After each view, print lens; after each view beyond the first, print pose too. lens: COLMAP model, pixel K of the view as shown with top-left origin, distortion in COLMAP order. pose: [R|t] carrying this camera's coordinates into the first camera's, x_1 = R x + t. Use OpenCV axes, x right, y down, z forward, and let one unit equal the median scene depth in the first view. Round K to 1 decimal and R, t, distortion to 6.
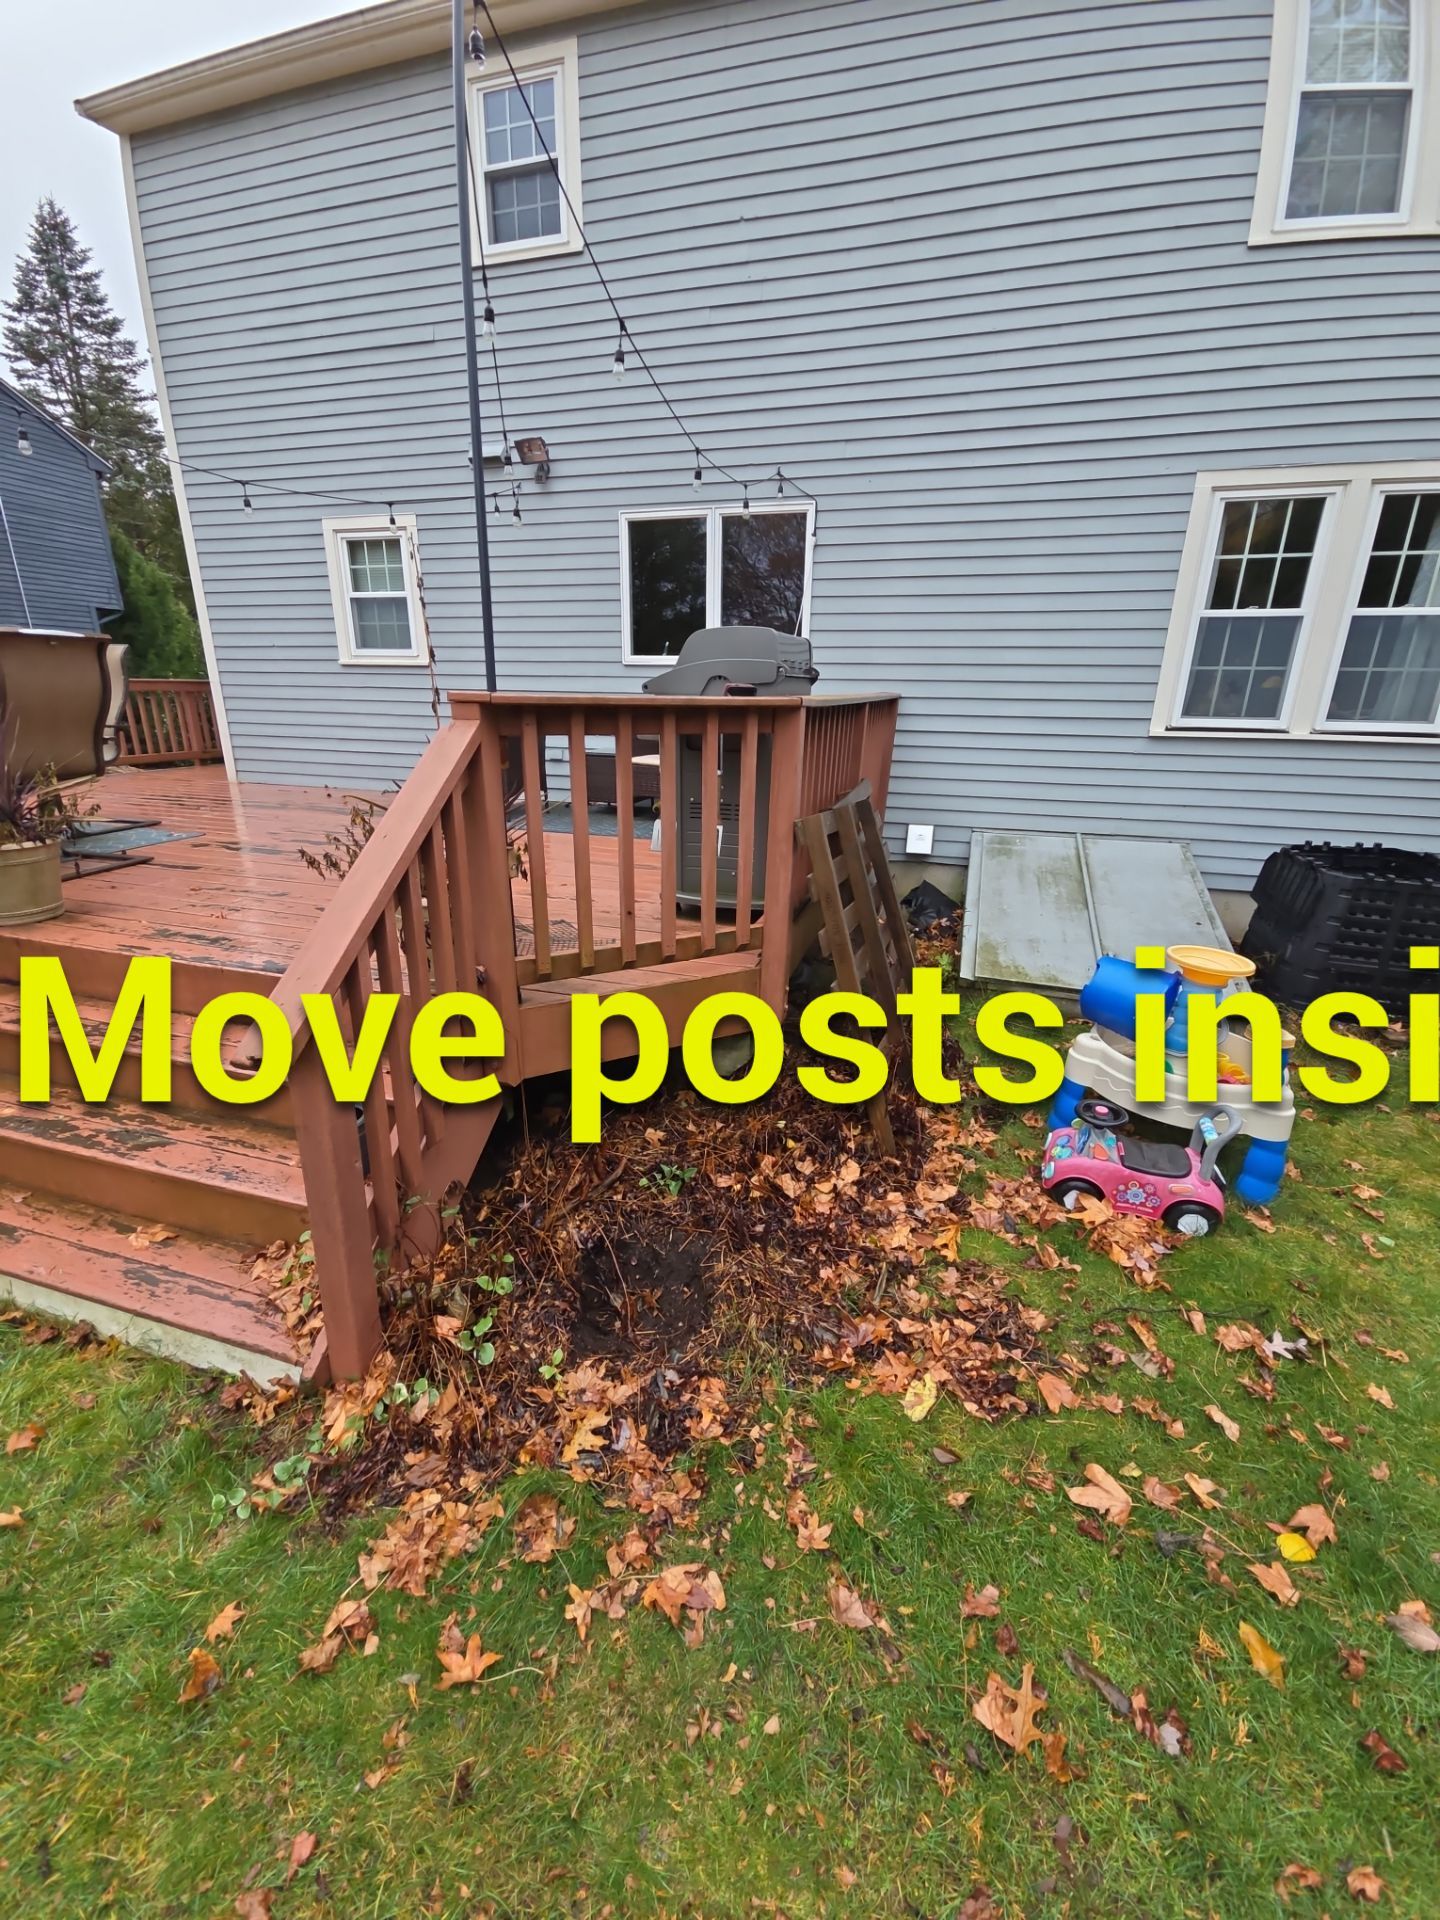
lens RADIAL K [[784.4, 0, 720.0], [0, 784.4, 960.0], [0, 0, 1]] dist [-0.016204, 0.000065]
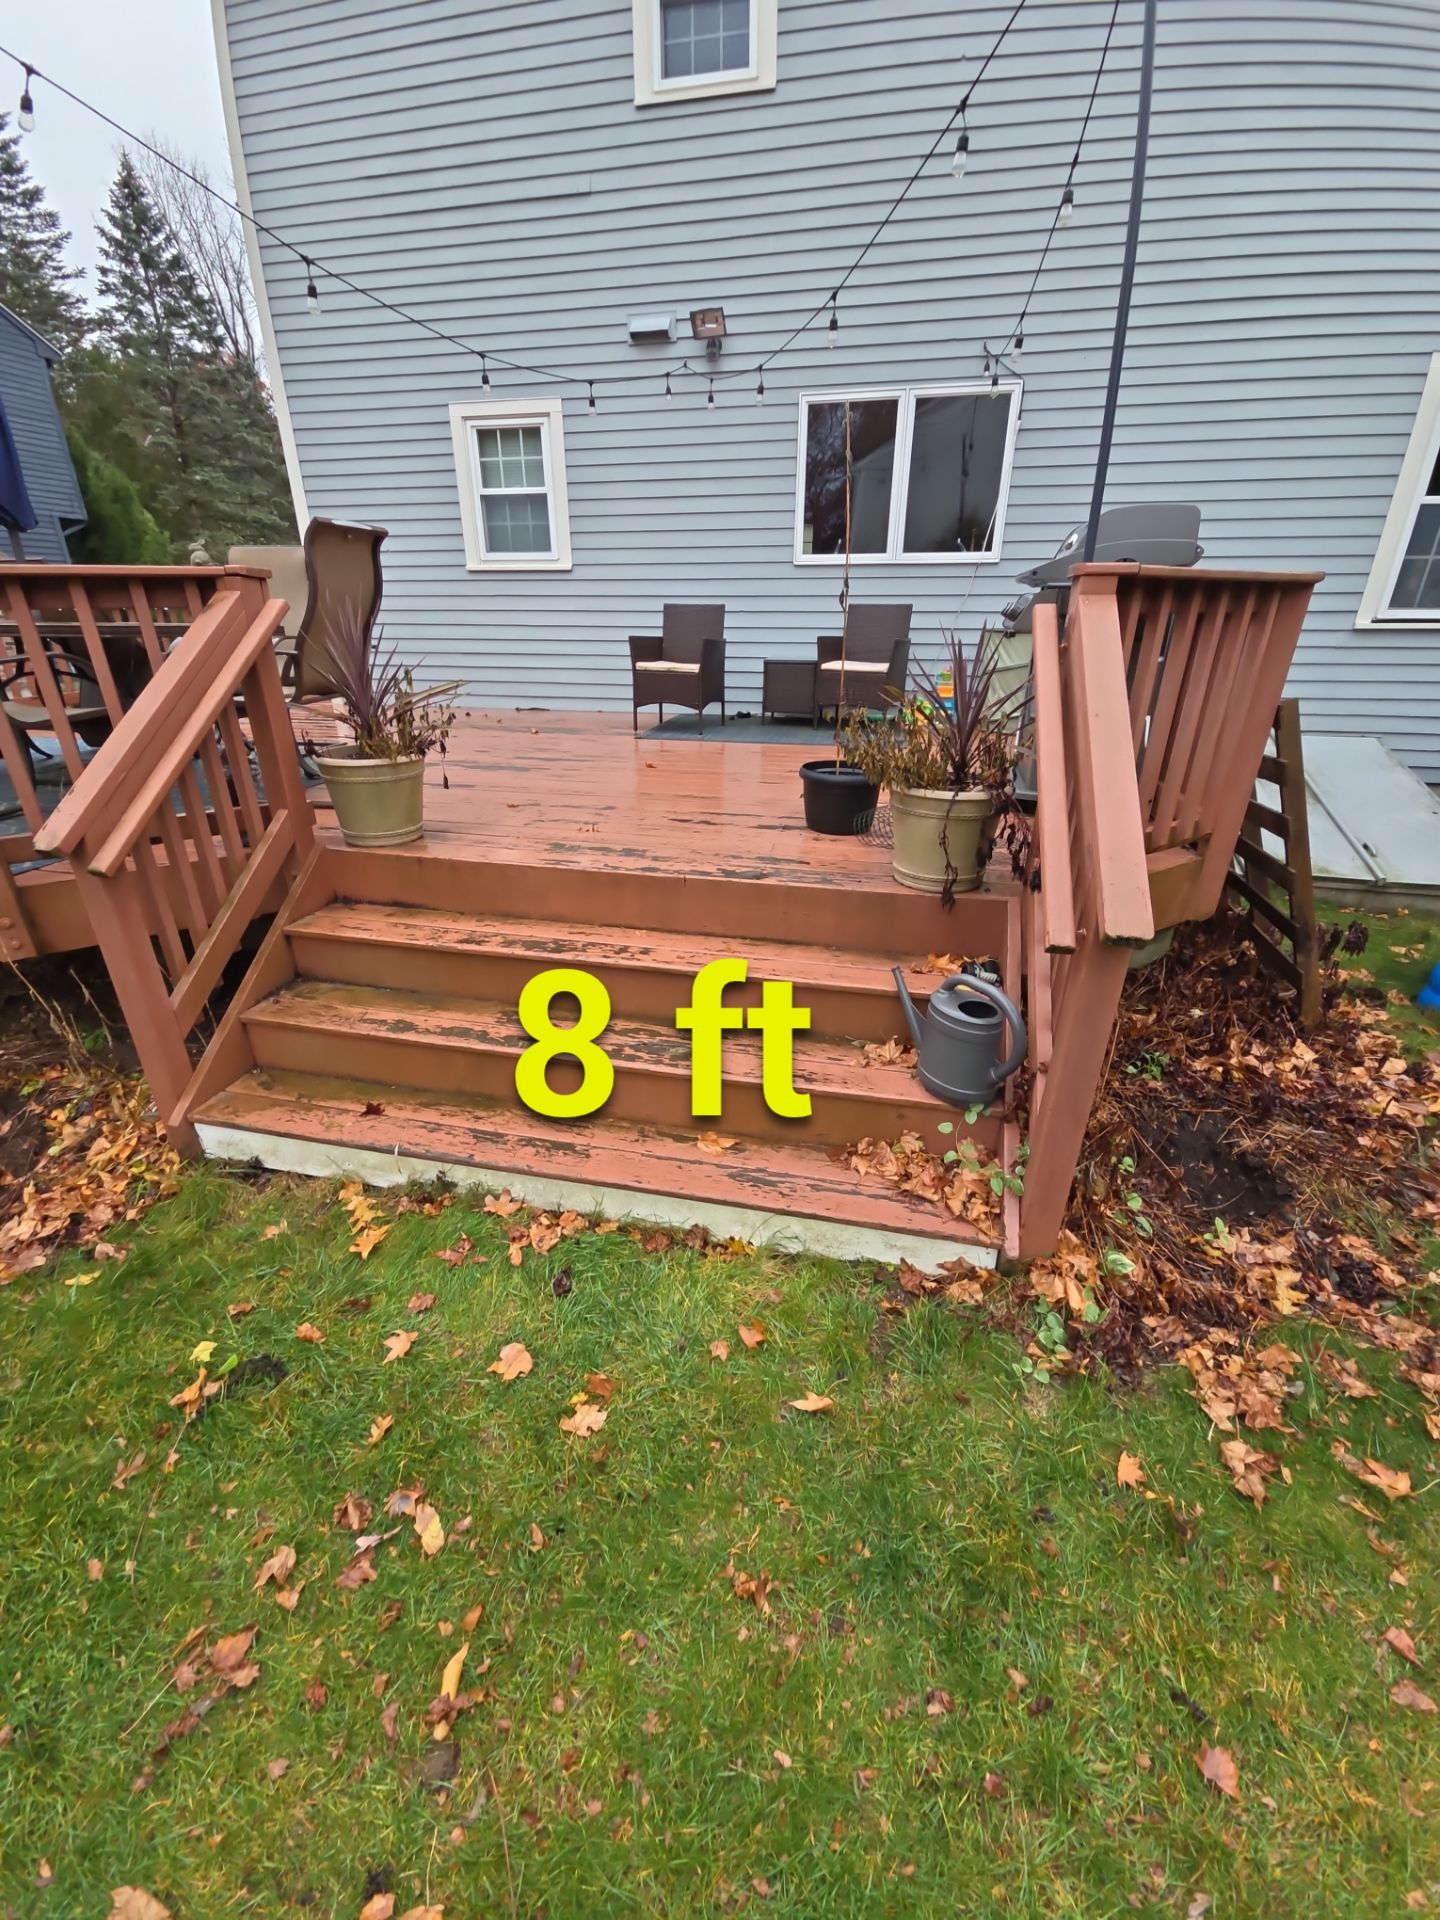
lens RADIAL K [[775.6, 0, 720.0], [0, 775.6, 960.0], [0, 0, 1]] dist [0.014845, -0.016539]
pose [[0.997960, -0.041604, 0.048418, -0.292265], [0.036665, 0.994436, 0.098754, 0.007369], [-0.052257, -0.096777, 0.993933, 0.007028]]
